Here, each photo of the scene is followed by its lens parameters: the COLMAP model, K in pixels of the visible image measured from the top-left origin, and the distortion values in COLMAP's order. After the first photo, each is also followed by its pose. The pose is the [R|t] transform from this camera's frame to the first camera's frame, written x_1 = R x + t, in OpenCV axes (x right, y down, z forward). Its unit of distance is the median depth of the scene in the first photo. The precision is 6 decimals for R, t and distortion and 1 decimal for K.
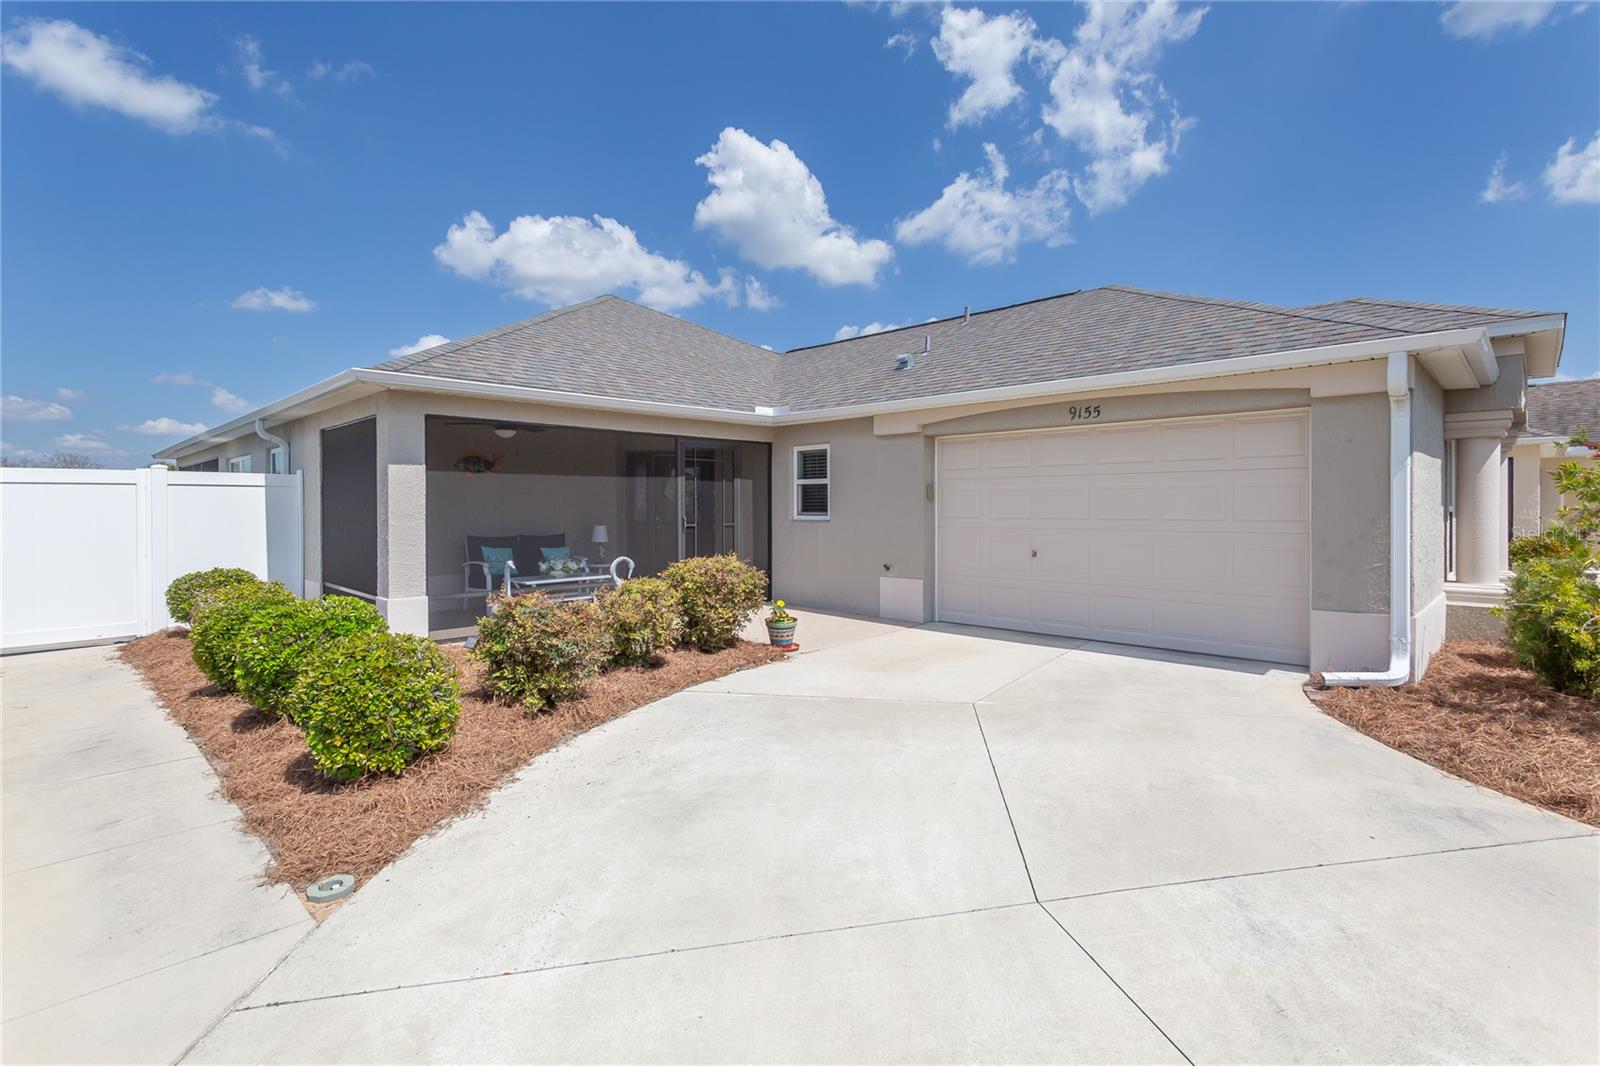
lens RADIAL K [[739.7, 0, 795.0], [0, 739.7, 509.0], [0, 0, 1]] dist [0.000068, -0.000255]
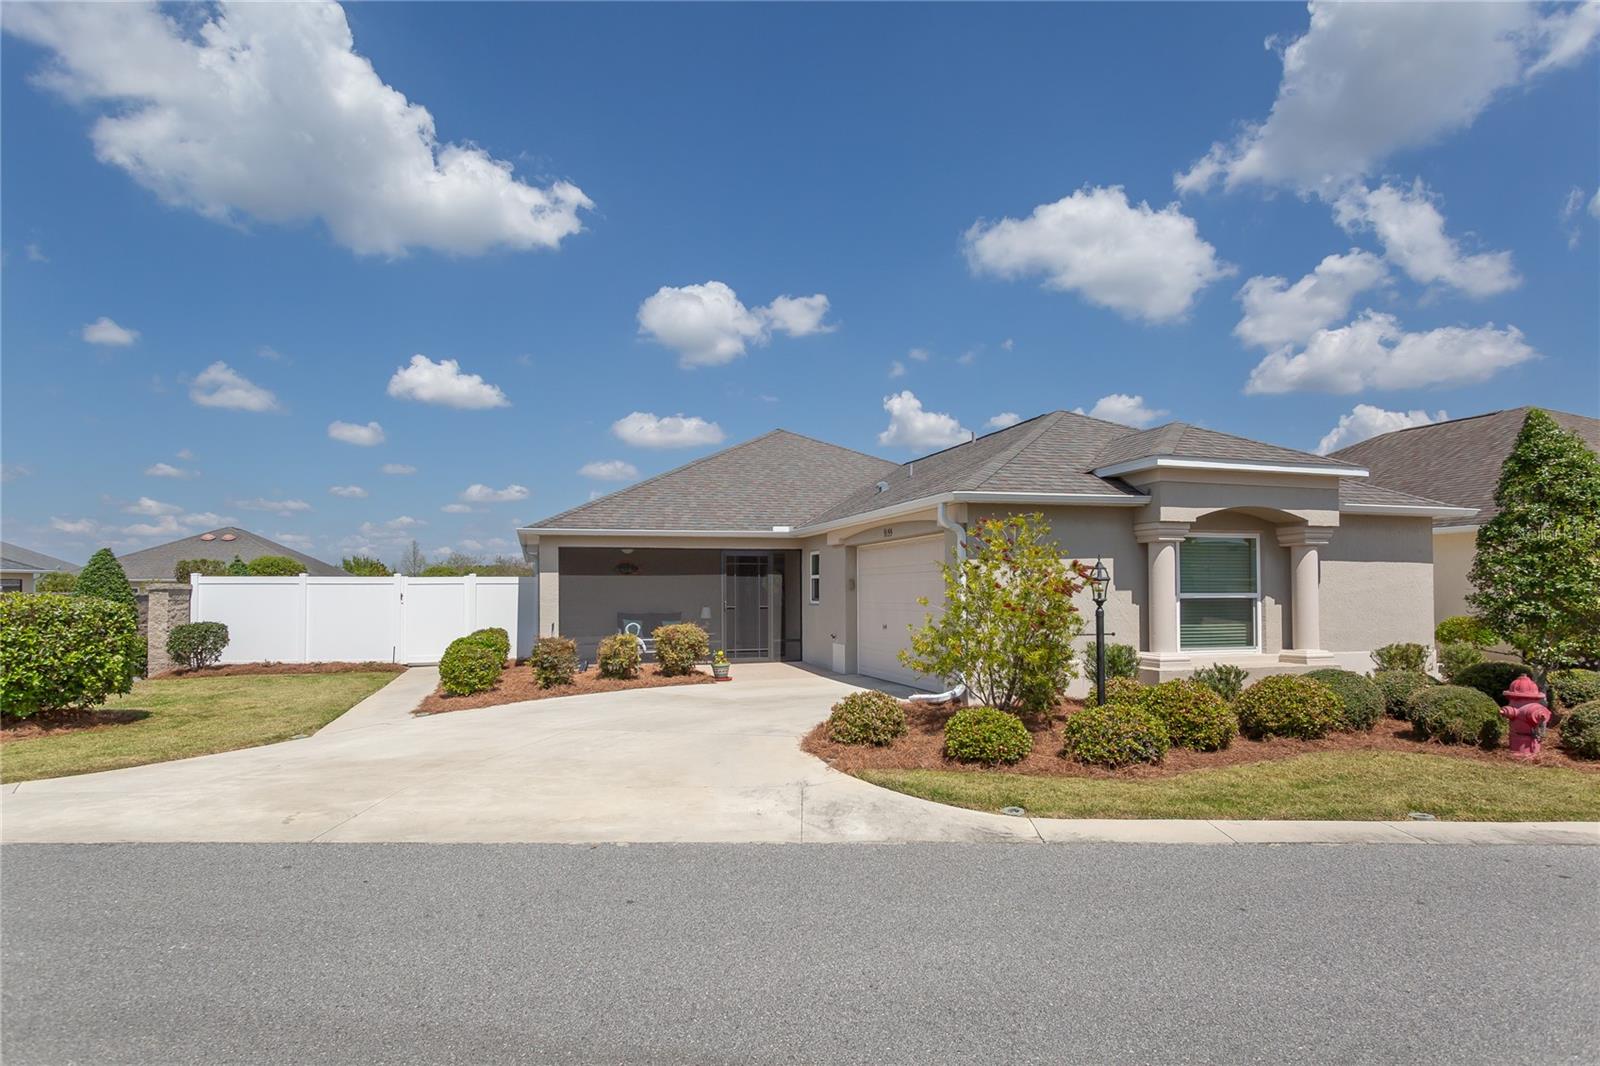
lens RADIAL K [[923.0, 0, 859.5], [0, 923.0, 553.2], [0, 0, 1]] dist [-0.002865, 0.004081]
pose [[0.893426, -0.021598, -0.448692, 1.316828], [0.002005, 0.999025, -0.044097, -0.005999], [0.449207, 0.038498, 0.892598, -0.802785]]
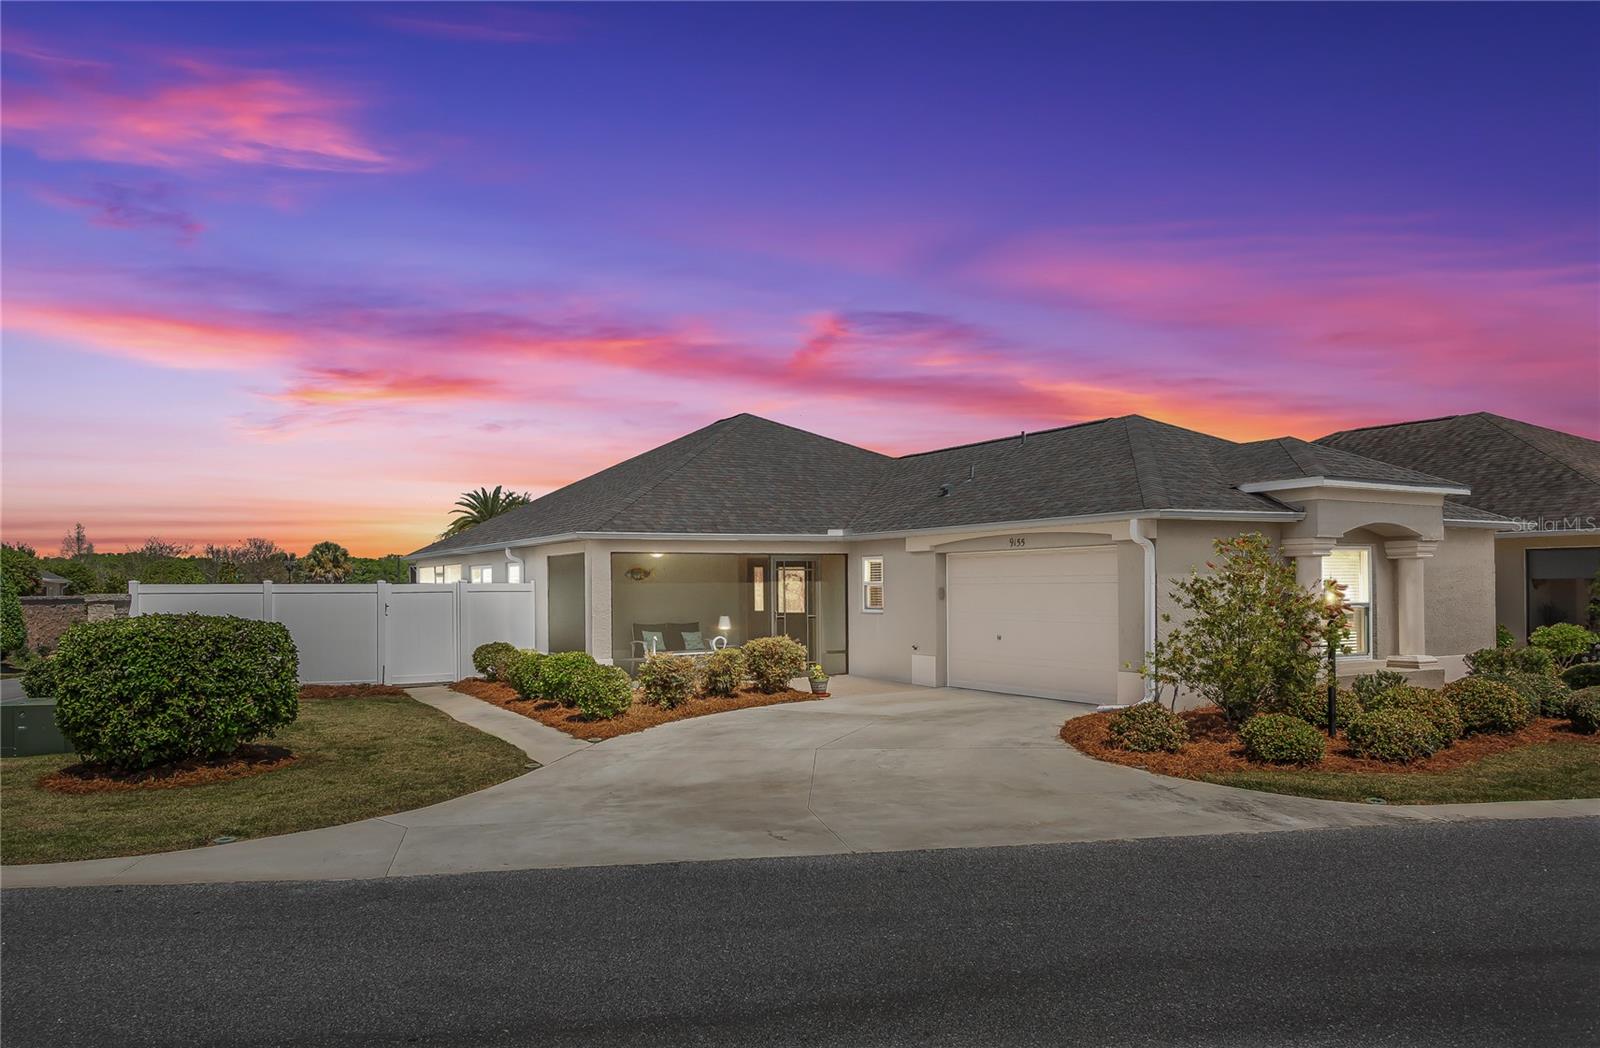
lens RADIAL K [[1132.2, 0, 795.8], [0, 1132.2, 529.4], [0, 0, 1]] dist [-0.006840, -0.001231]
pose [[0.964244, -0.017958, -0.264406, 0.627379], [0.004885, 0.998736, -0.050019, -0.049284], [0.264970, 0.046939, 0.963114, -1.464666]]
